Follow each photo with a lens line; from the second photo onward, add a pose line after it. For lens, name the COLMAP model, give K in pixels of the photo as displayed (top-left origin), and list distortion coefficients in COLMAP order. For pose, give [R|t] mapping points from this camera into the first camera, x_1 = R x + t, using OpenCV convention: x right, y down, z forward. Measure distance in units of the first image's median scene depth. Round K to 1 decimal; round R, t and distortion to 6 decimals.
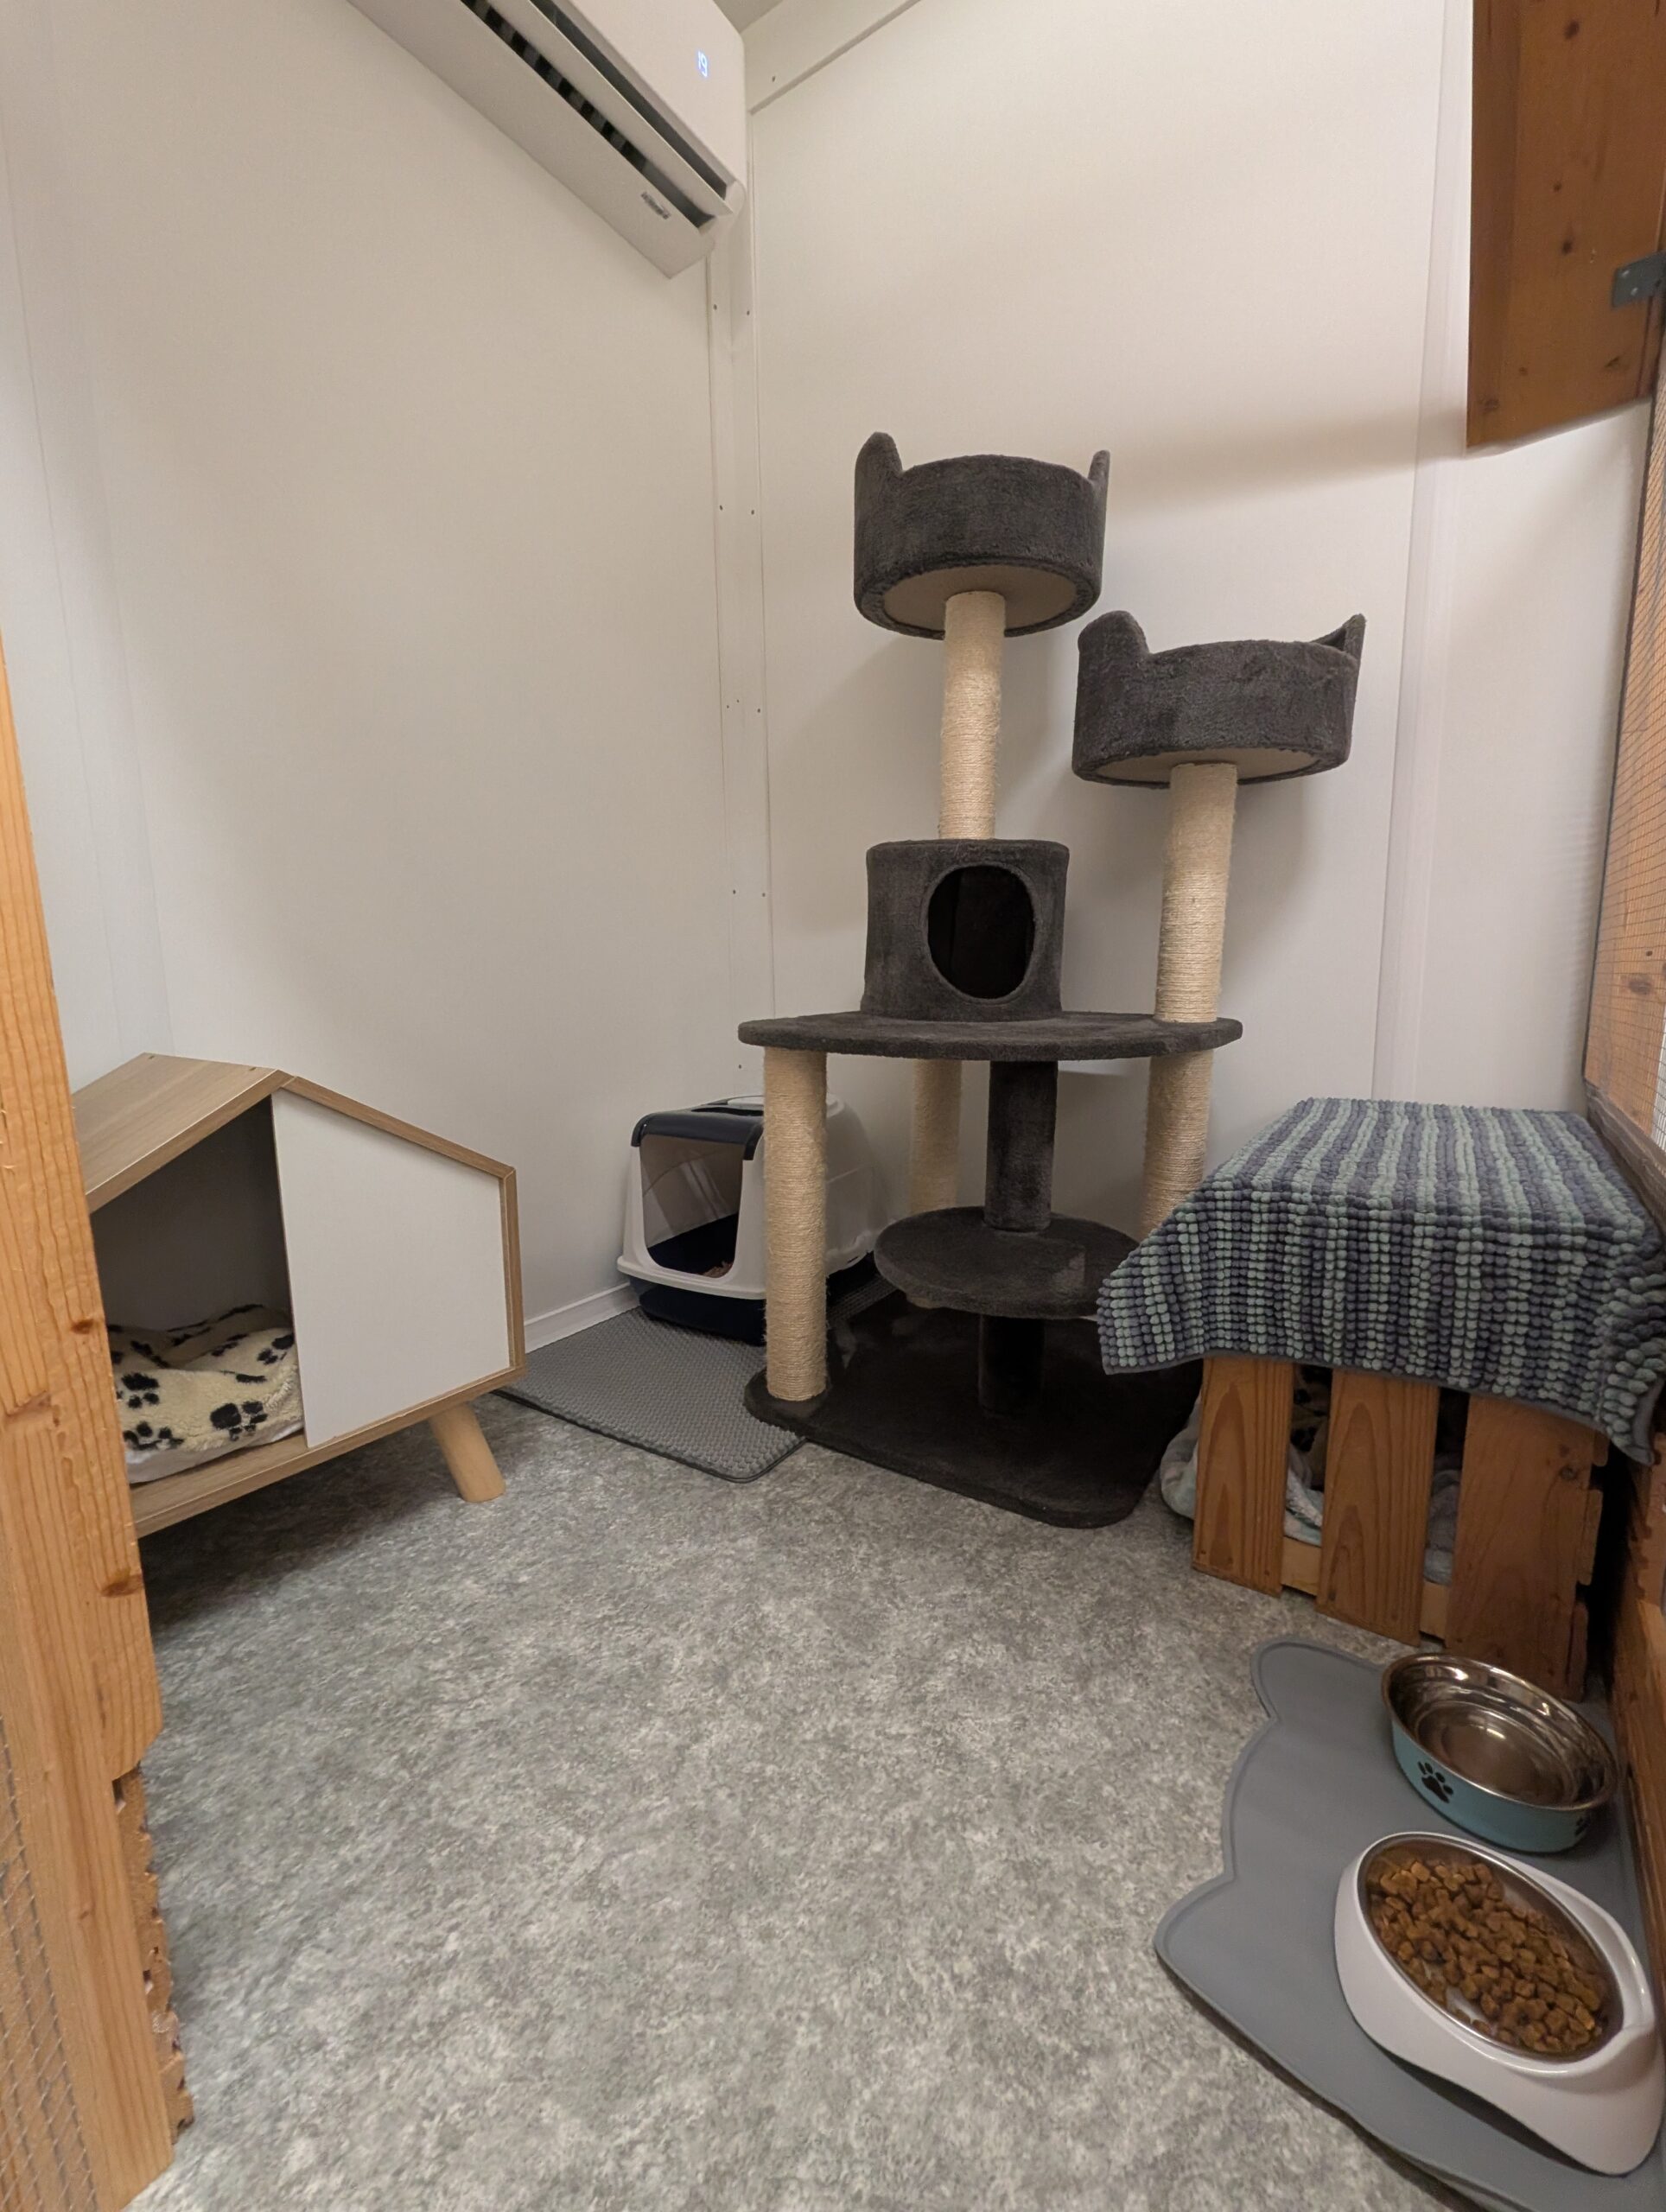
lens RADIAL K [[880.8, 0, 874.8], [0, 880.8, 1098.8], [0, 0, 1]] dist [-0.016538, -0.000554]
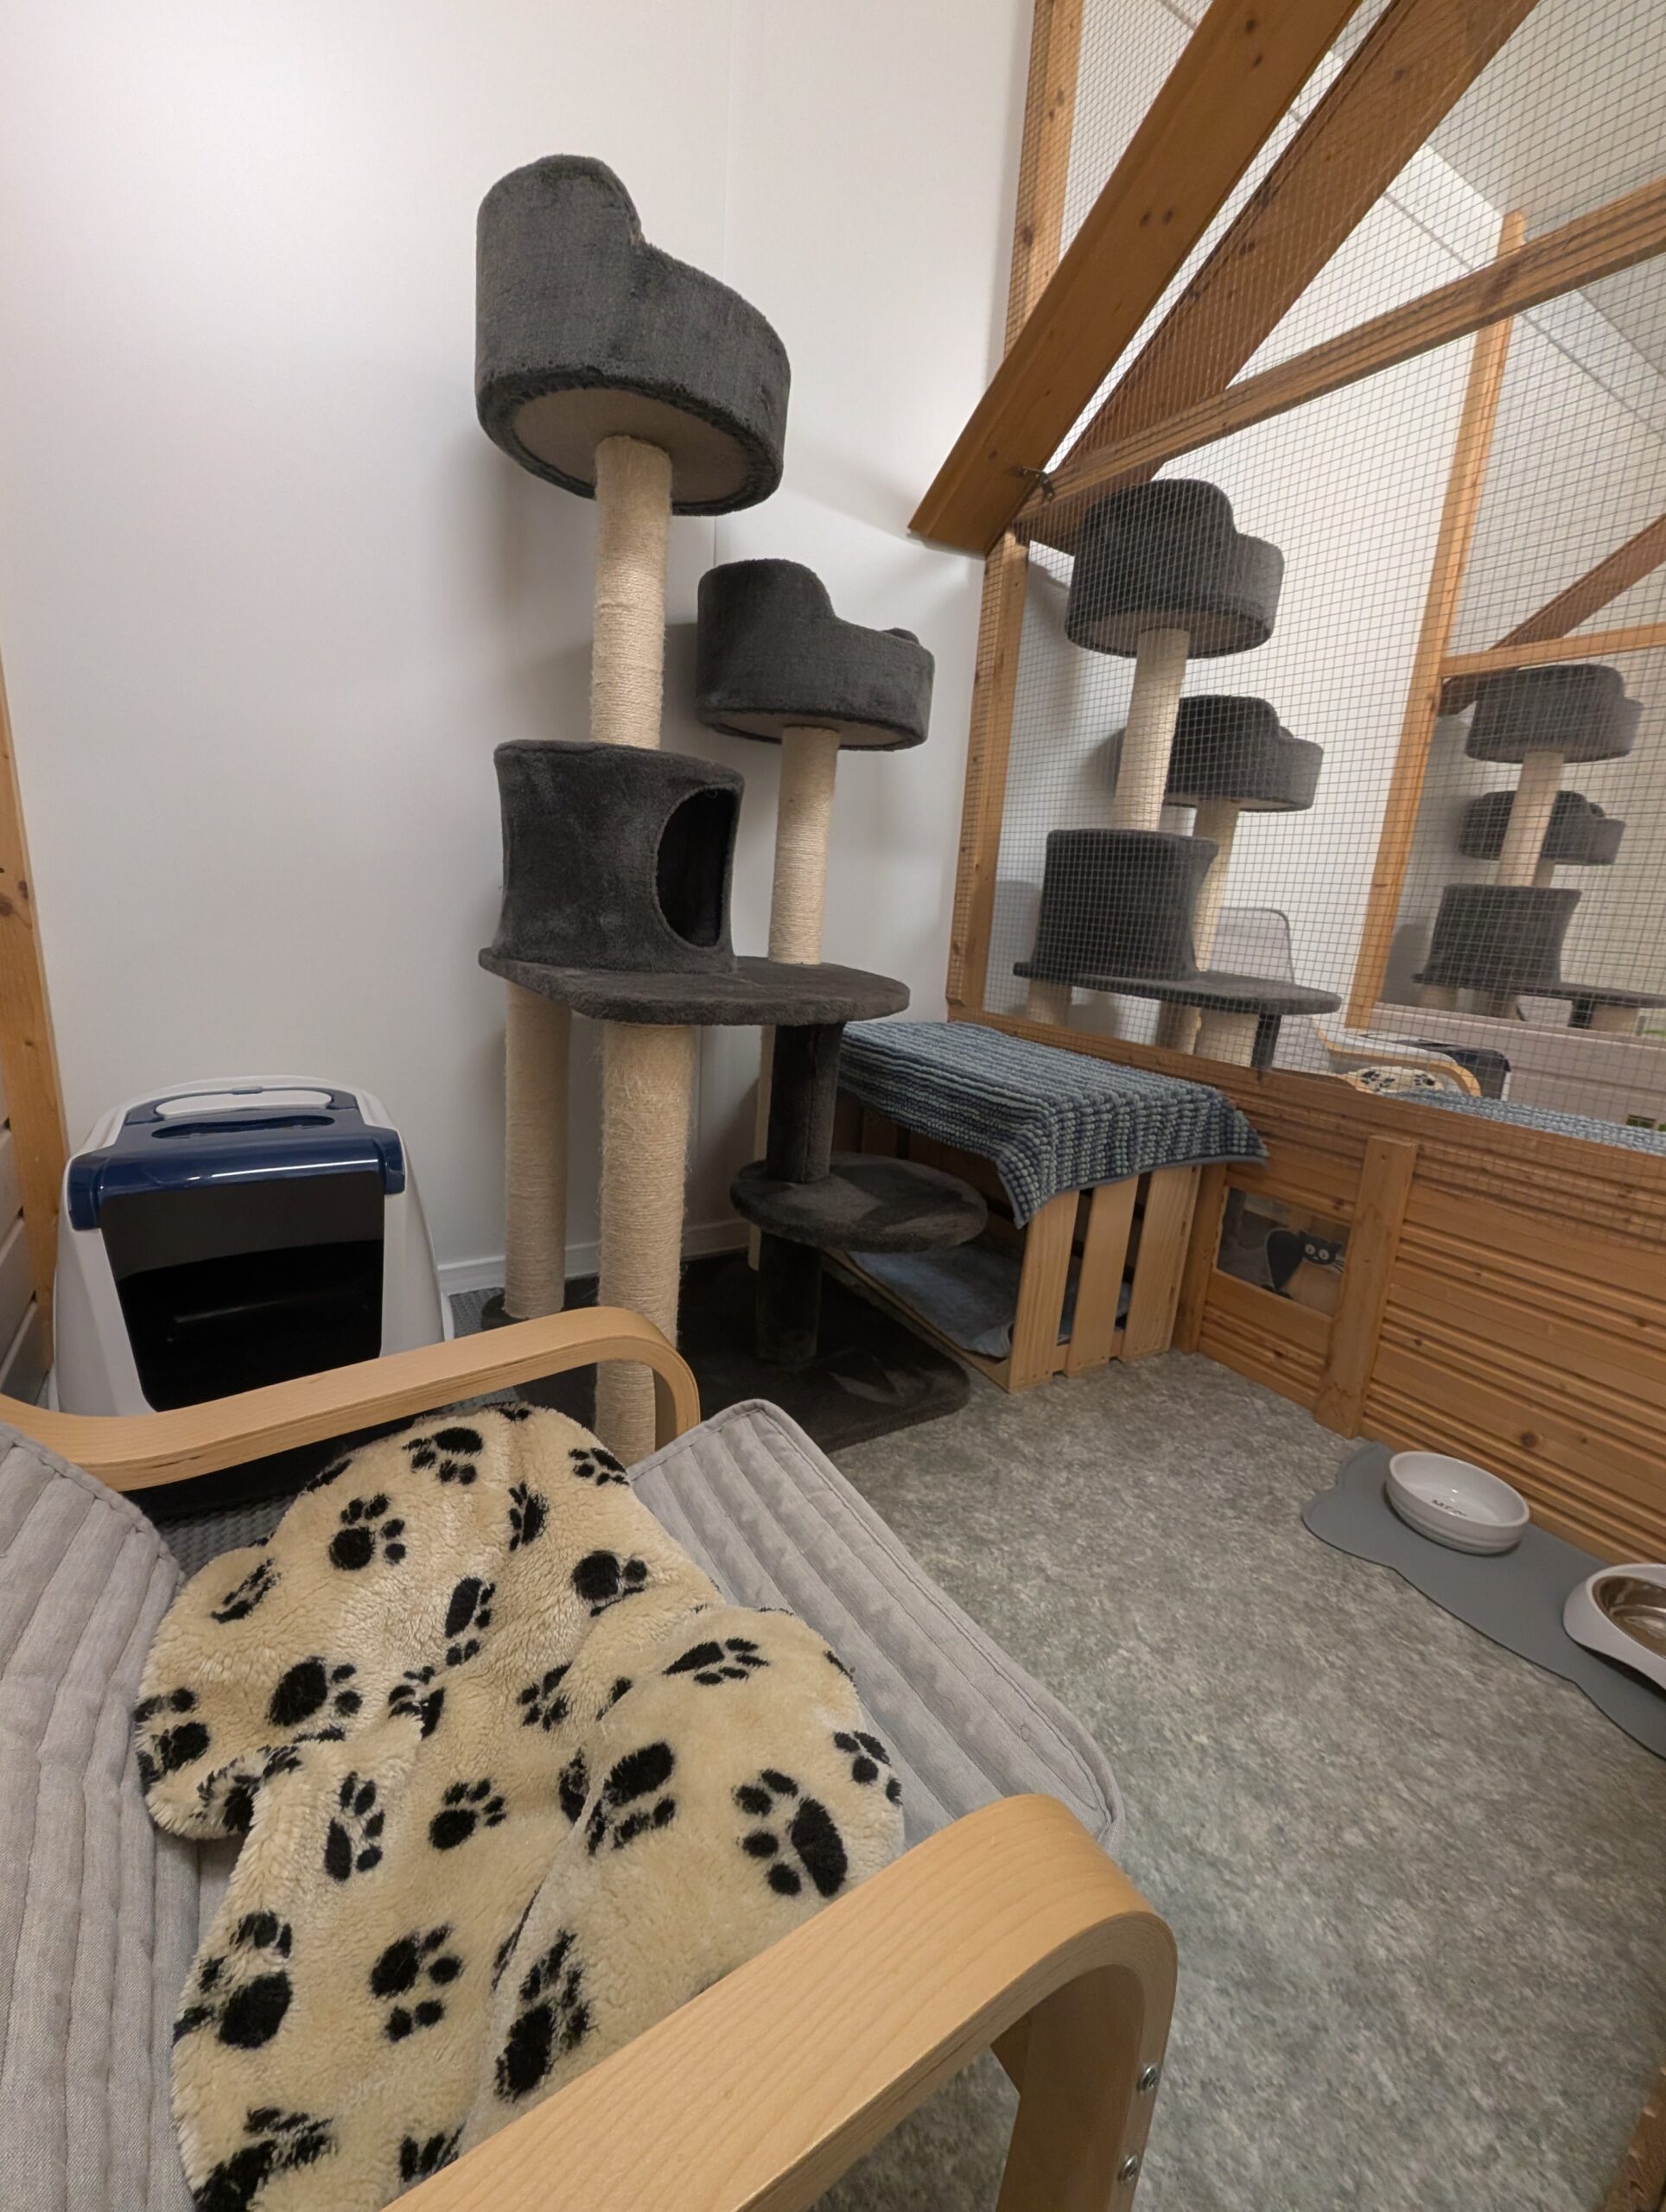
lens RADIAL K [[907.4, 0, 837.6], [0, 907.4, 1110.9], [0, 0, 1]] dist [0.000645, -0.004158]
pose [[0.422077, -0.184541, 0.887579, -1.603543], [0.061734, 0.982640, 0.174949, -0.167920], [-0.904456, -0.019049, 0.426142, 0.875473]]
